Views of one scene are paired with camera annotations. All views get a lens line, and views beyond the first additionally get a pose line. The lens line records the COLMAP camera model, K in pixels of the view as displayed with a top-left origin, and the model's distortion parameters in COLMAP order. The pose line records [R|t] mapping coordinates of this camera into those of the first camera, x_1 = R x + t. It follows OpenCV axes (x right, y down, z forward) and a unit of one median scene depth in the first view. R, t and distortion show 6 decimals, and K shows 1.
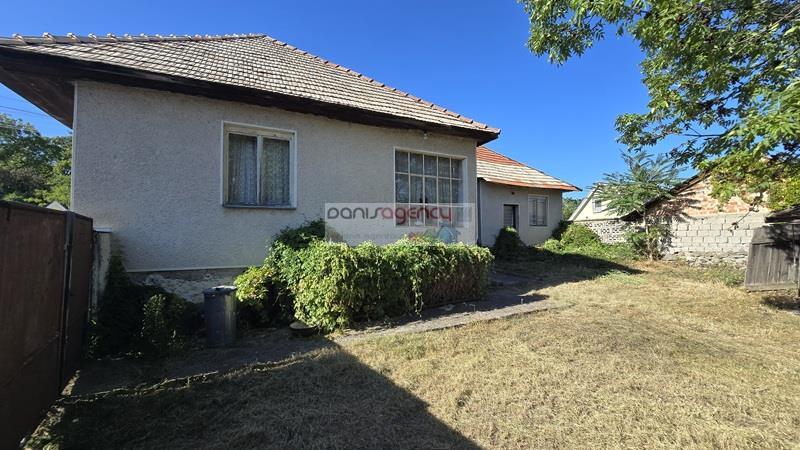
lens RADIAL K [[329.1, 0, 396.9], [0, 329.1, 222.7], [0, 0, 1]] dist [0.002132, 0.002251]
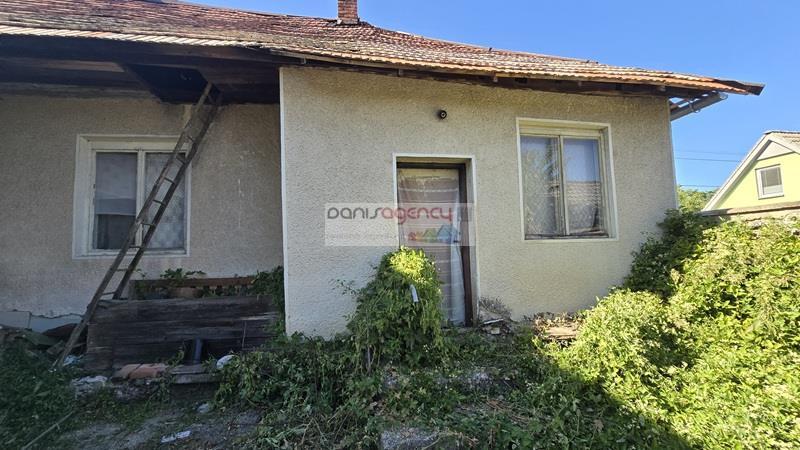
lens RADIAL K [[329.1, 0, 401.2], [0, 329.1, 224.7], [0, 0, 1]] dist [0.002132, 0.002251]
pose [[0.969258, -0.045983, -0.241711, 0.379995], [0.038884, 0.998663, -0.034061, 0.003997], [0.242954, 0.023615, 0.969750, 0.744301]]
